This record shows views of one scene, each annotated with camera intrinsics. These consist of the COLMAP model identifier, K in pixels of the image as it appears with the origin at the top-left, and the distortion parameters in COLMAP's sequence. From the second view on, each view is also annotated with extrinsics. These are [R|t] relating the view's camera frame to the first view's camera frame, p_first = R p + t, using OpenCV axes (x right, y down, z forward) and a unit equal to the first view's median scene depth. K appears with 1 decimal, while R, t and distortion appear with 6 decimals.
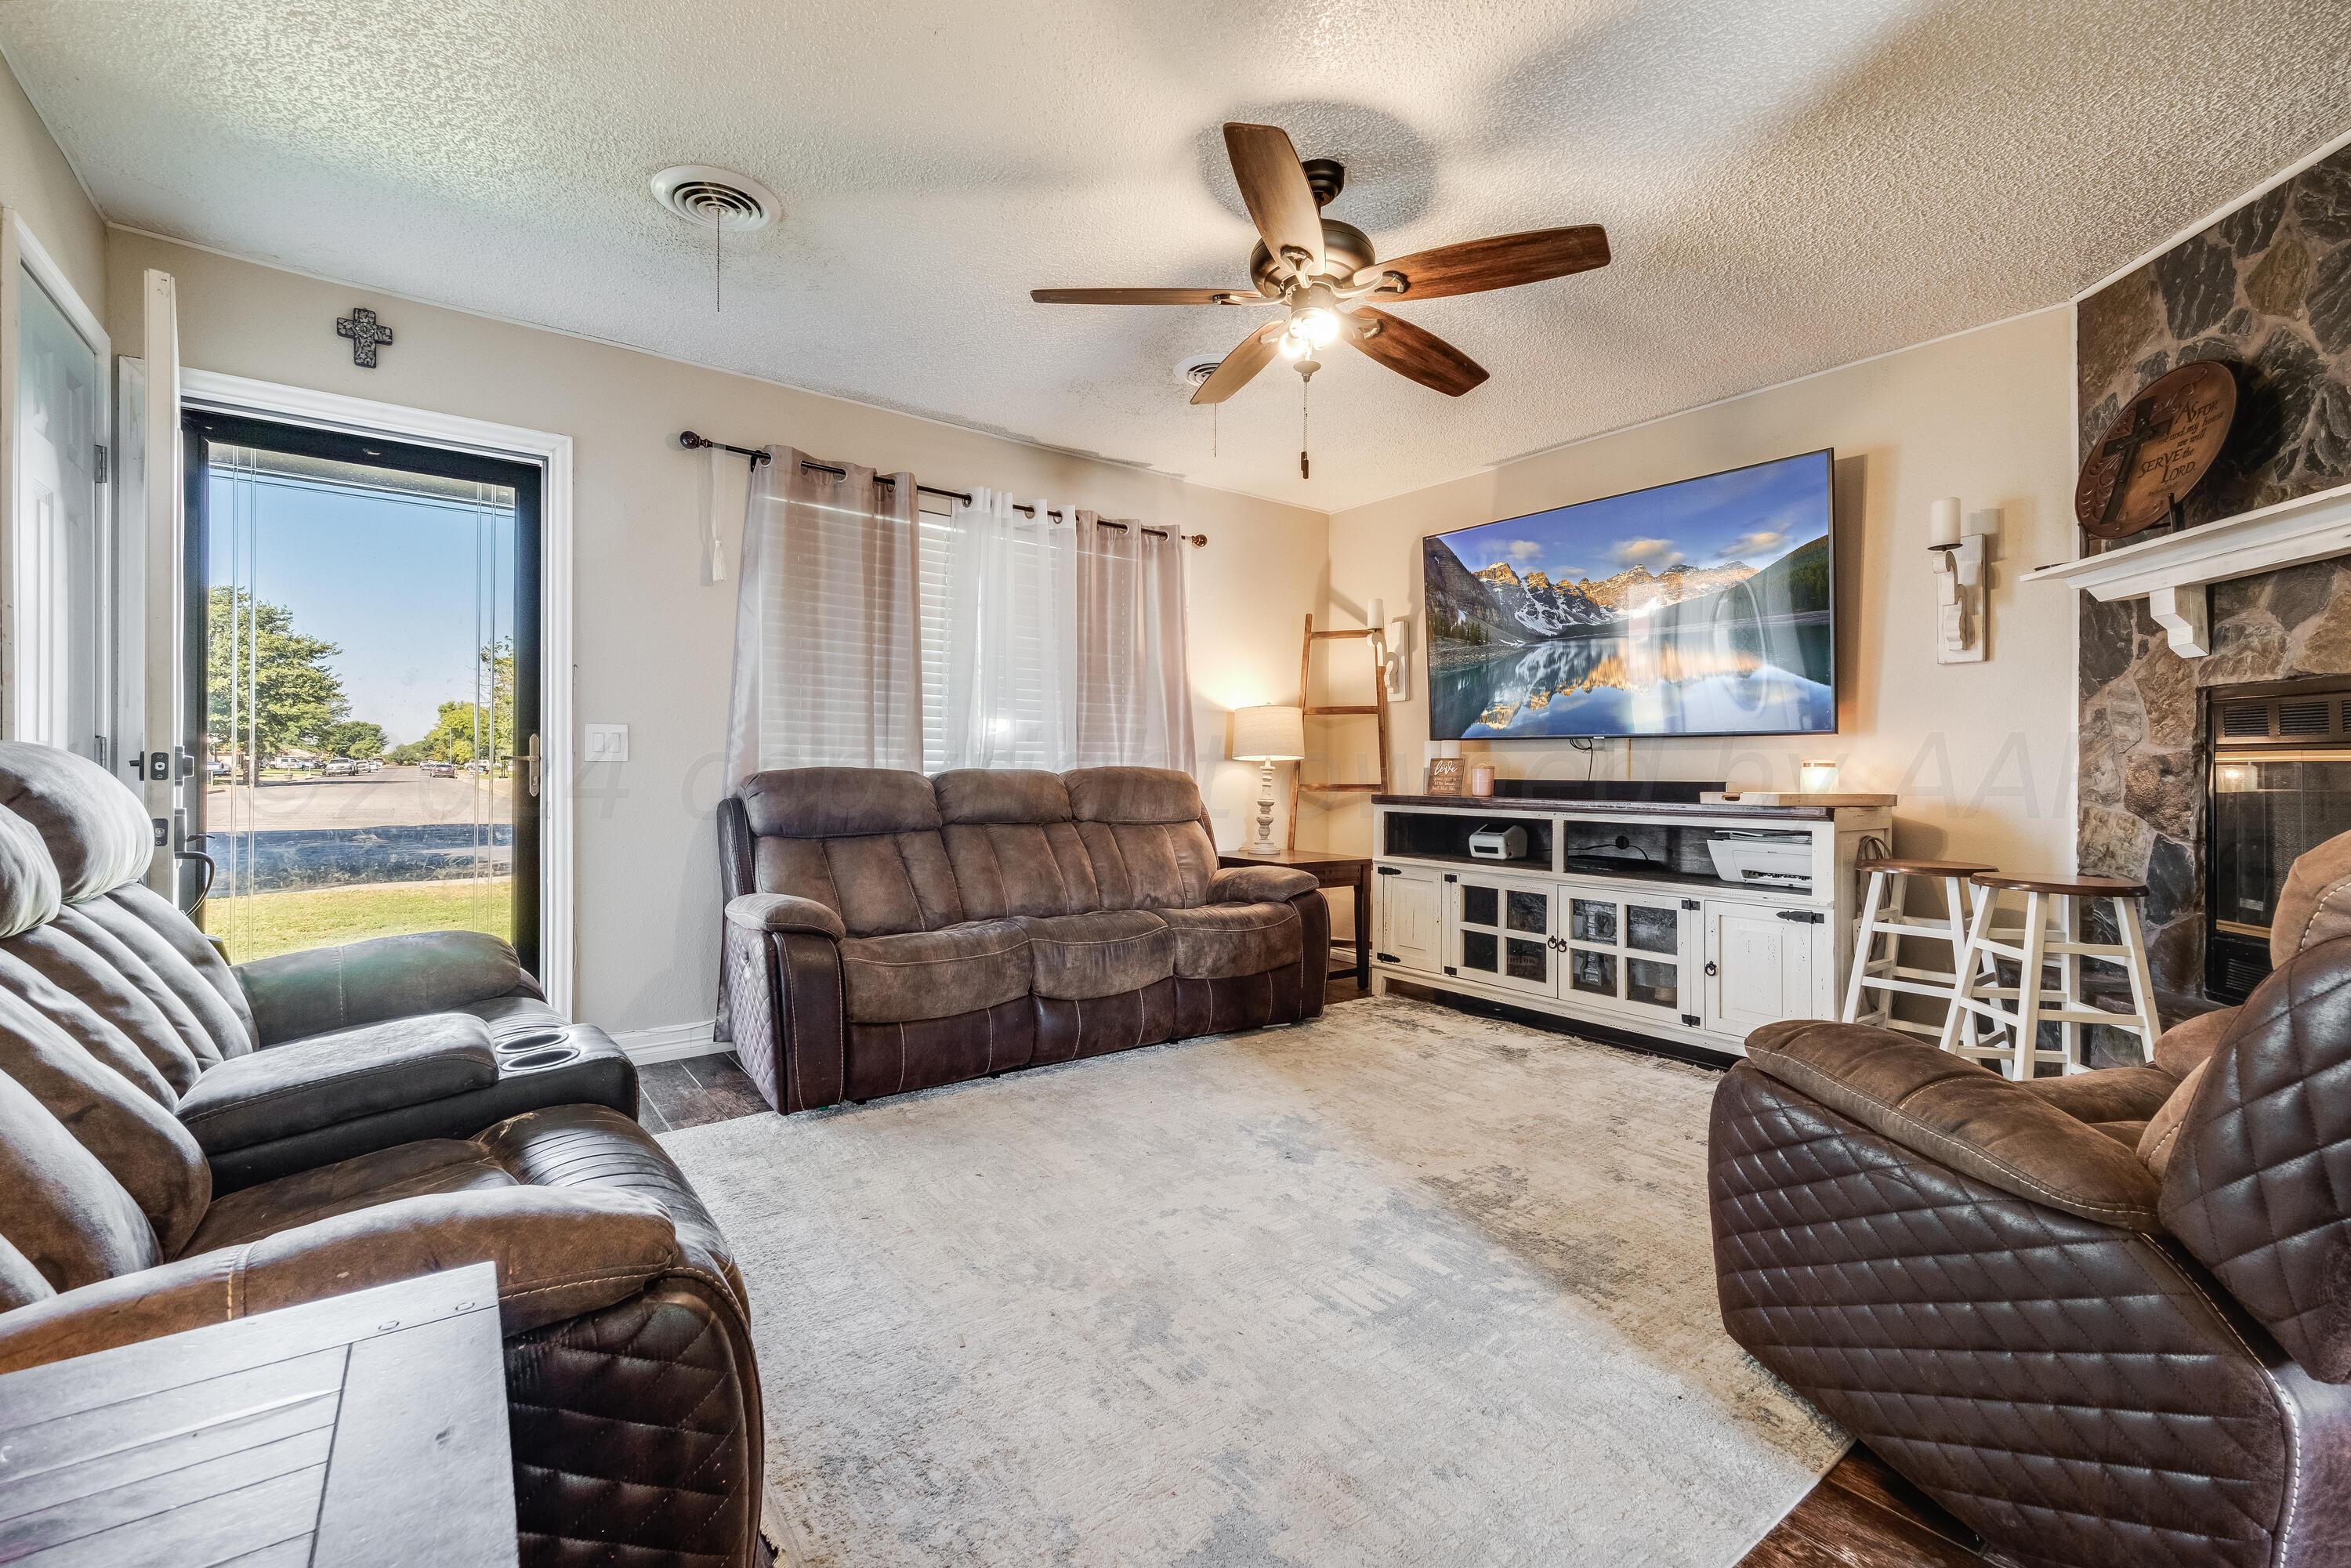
lens RADIAL K [[999.8, 0, 1116.8], [0, 999.8, 768.3], [0, 0, 1]] dist [0.018422, -0.000718]
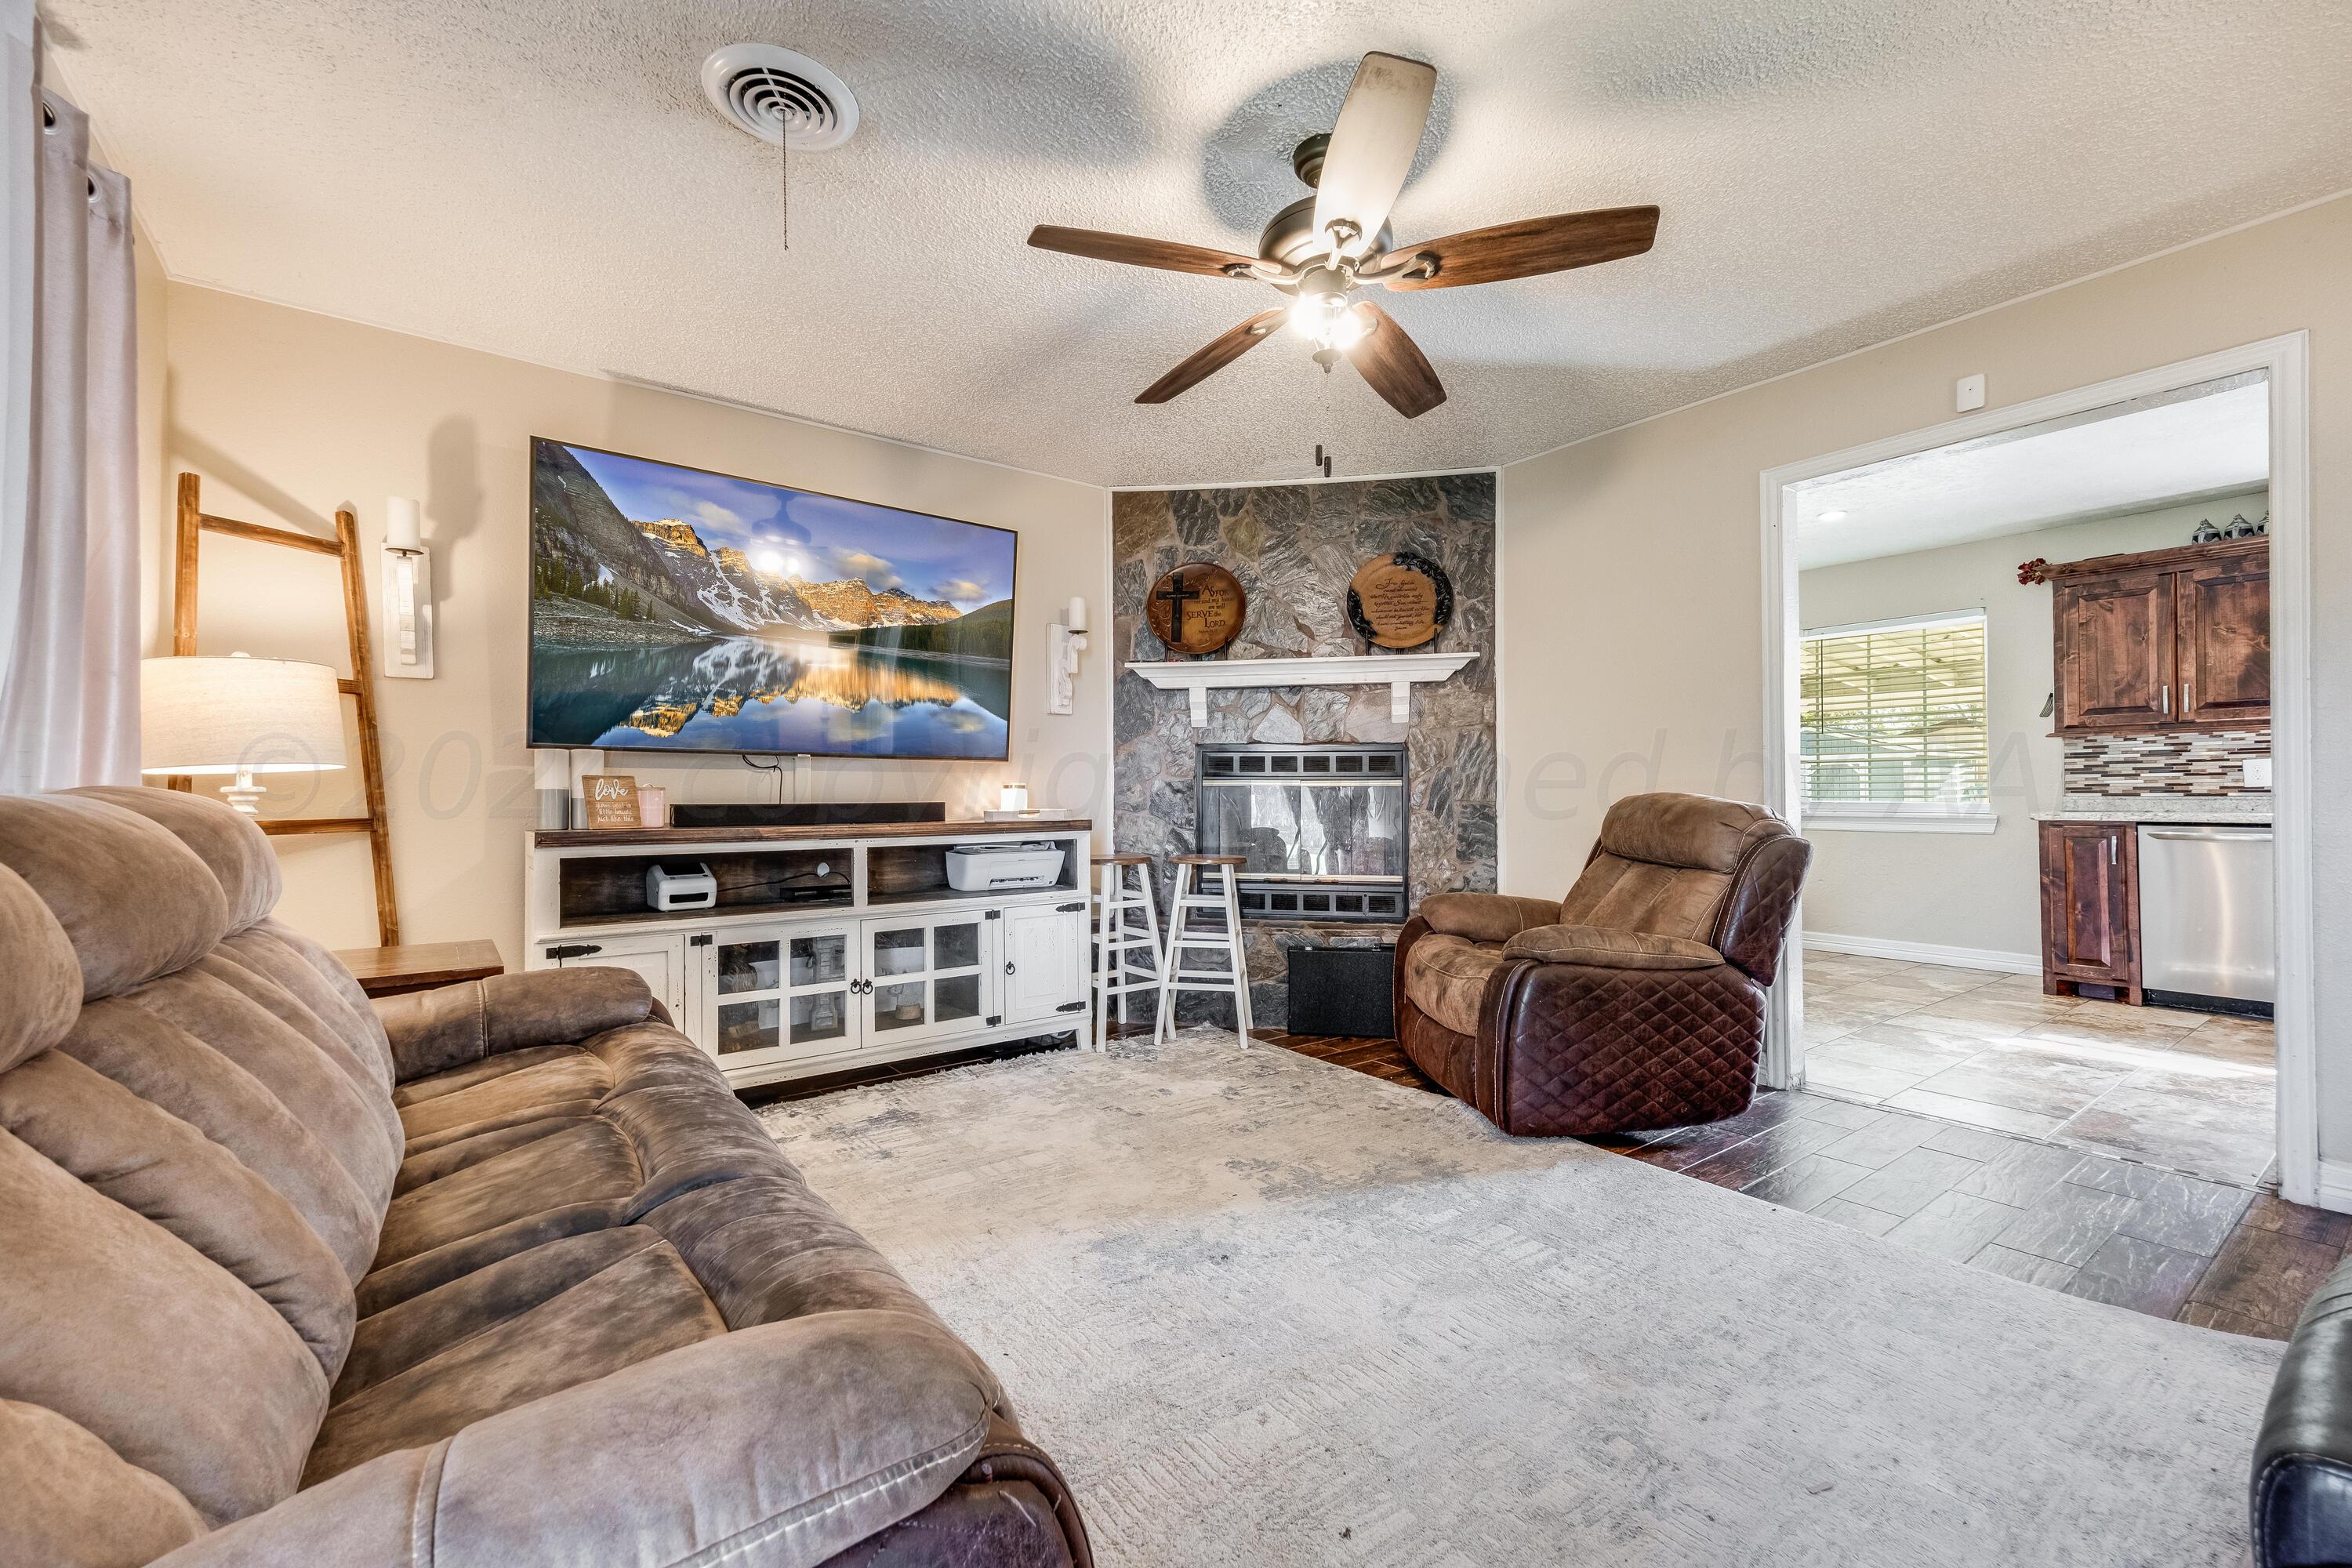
lens RADIAL K [[1000.3, 0, 1185.2], [0, 1000.3, 782.3], [0, 0, 1]] dist [0.018422, -0.000718]
pose [[-0.057541, 0.003597, 0.998337, -0.539747], [-0.001206, 0.999993, -0.003672, -0.004135], [-0.998342, -0.001416, -0.057536, 0.880894]]
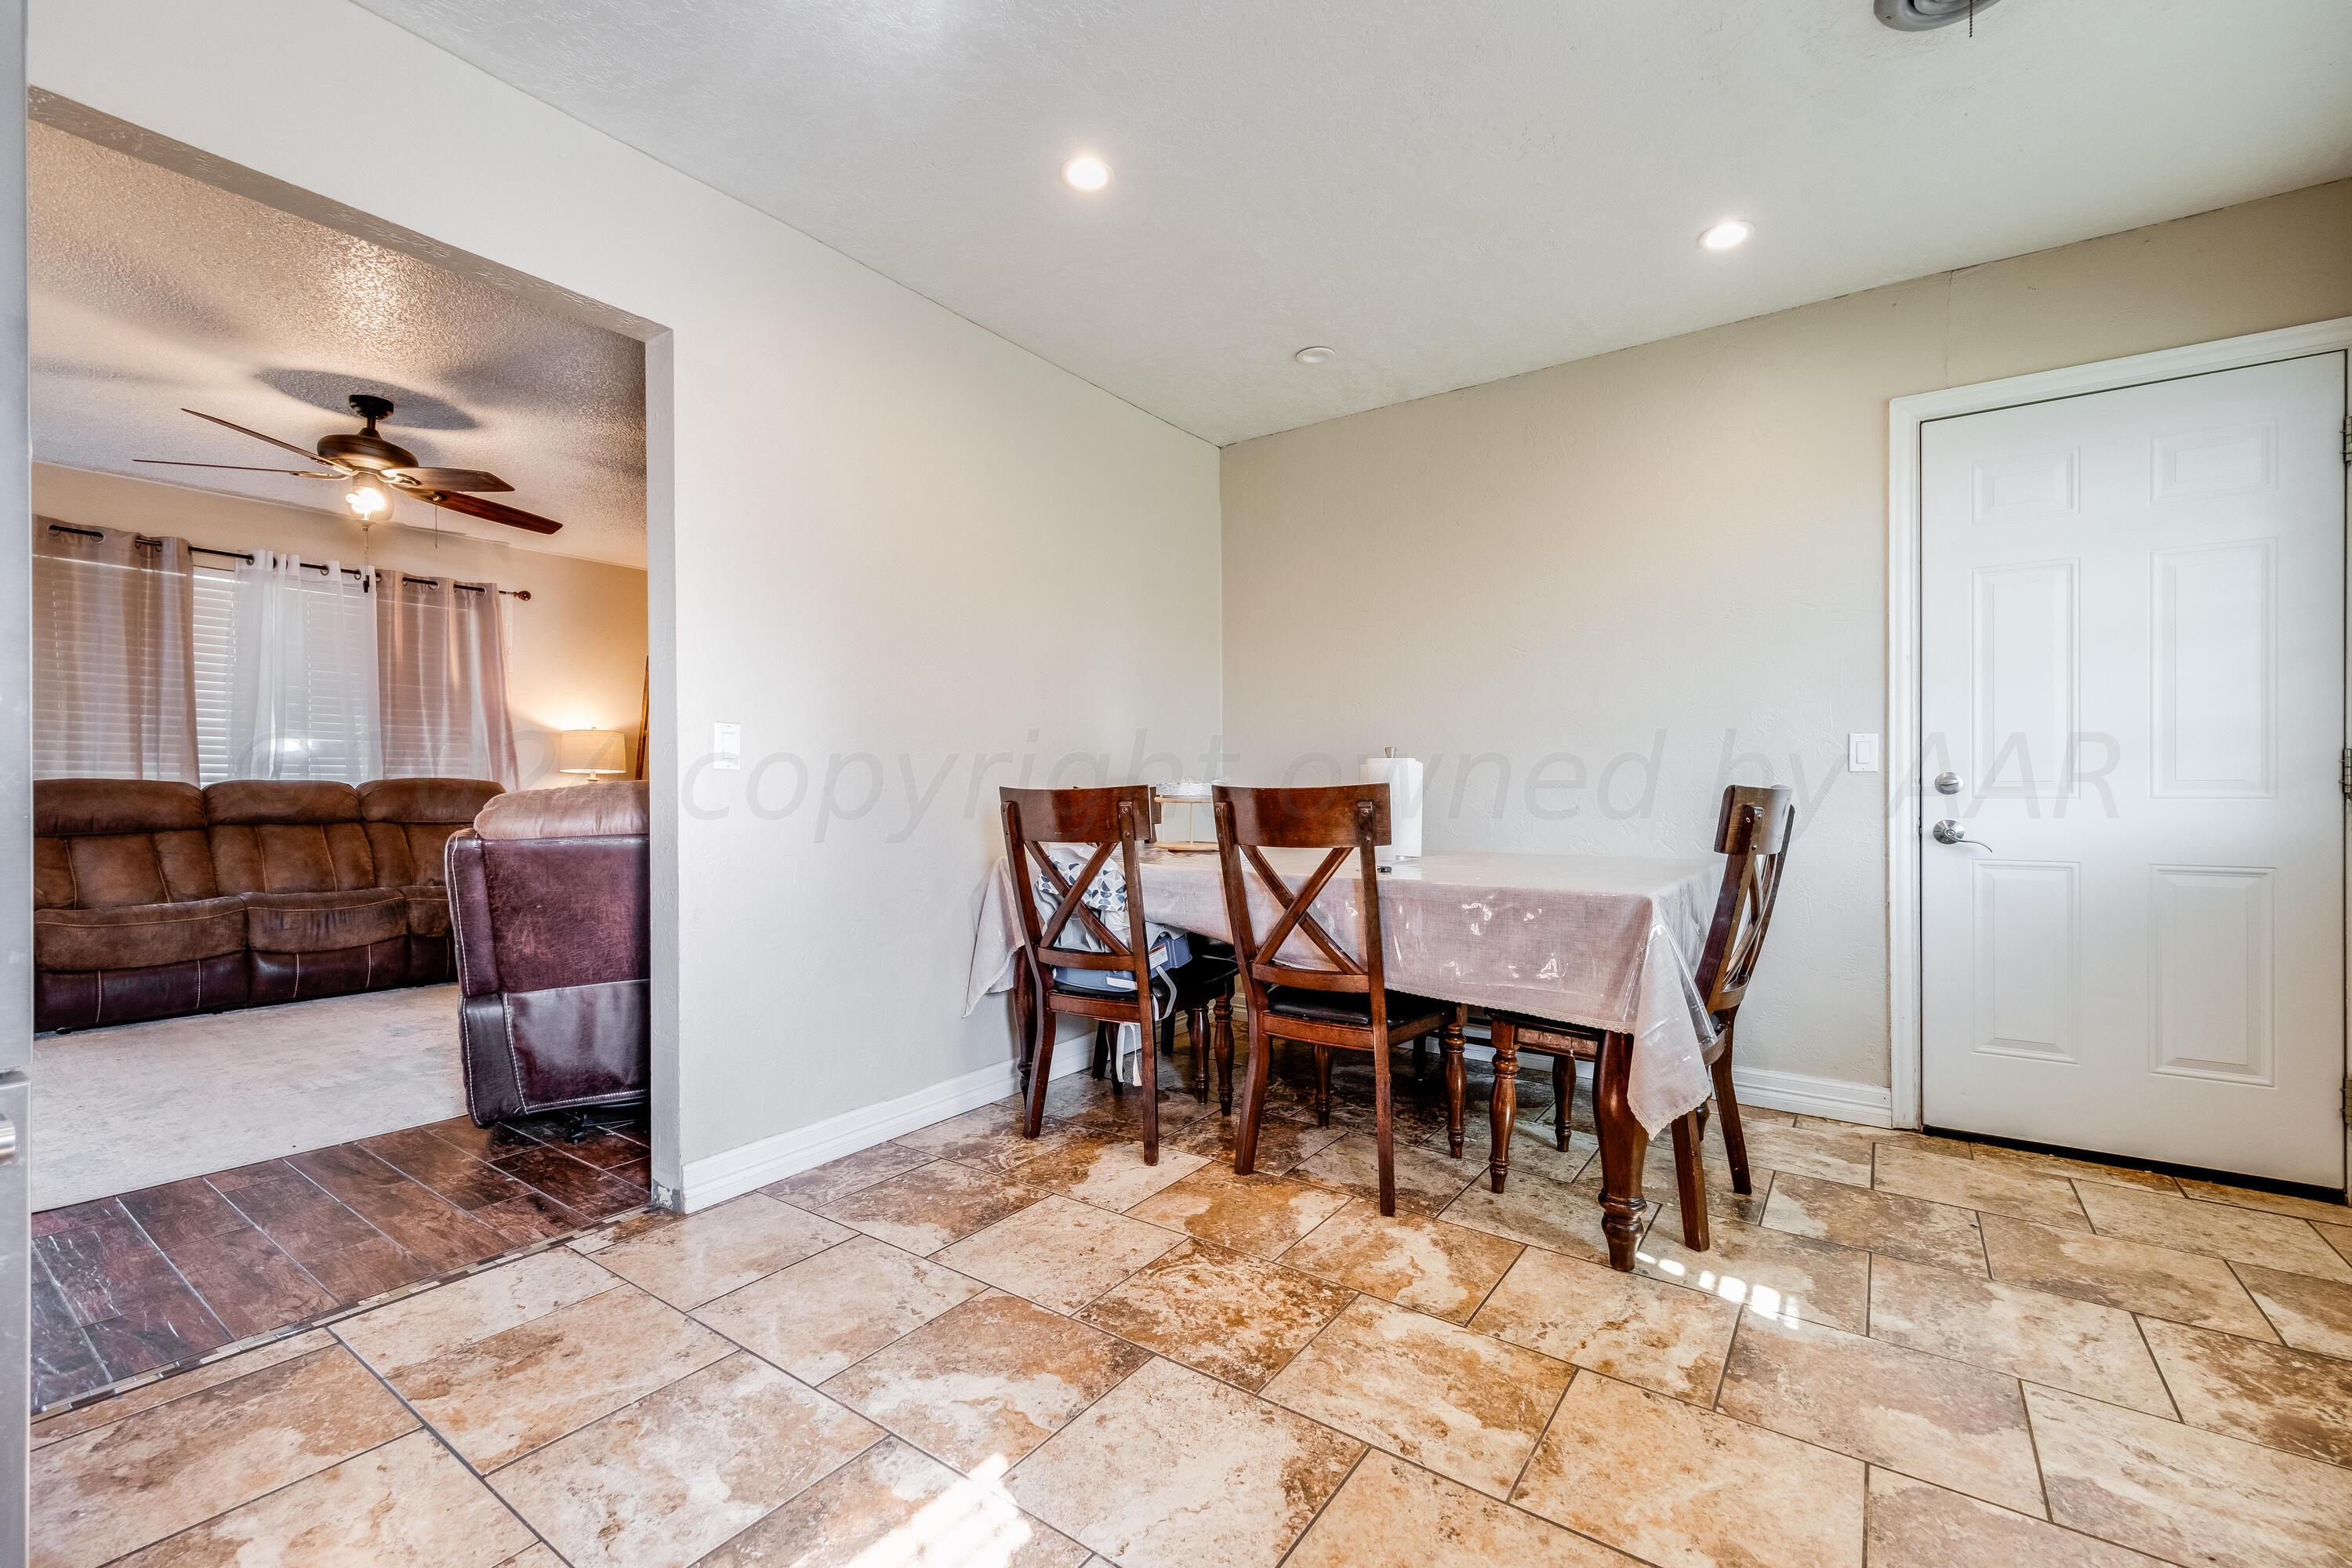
lens RADIAL K [[1047.5, 0, 1181.1], [0, 1047.5, 793.8], [0, 0, 1]] dist [0.004399, -0.000498]
pose [[0.950083, -0.006225, 0.311935, 0.524501], [0.002332, 0.999915, 0.012851, 0.003888], [-0.311988, -0.011483, 0.950017, -0.565697]]
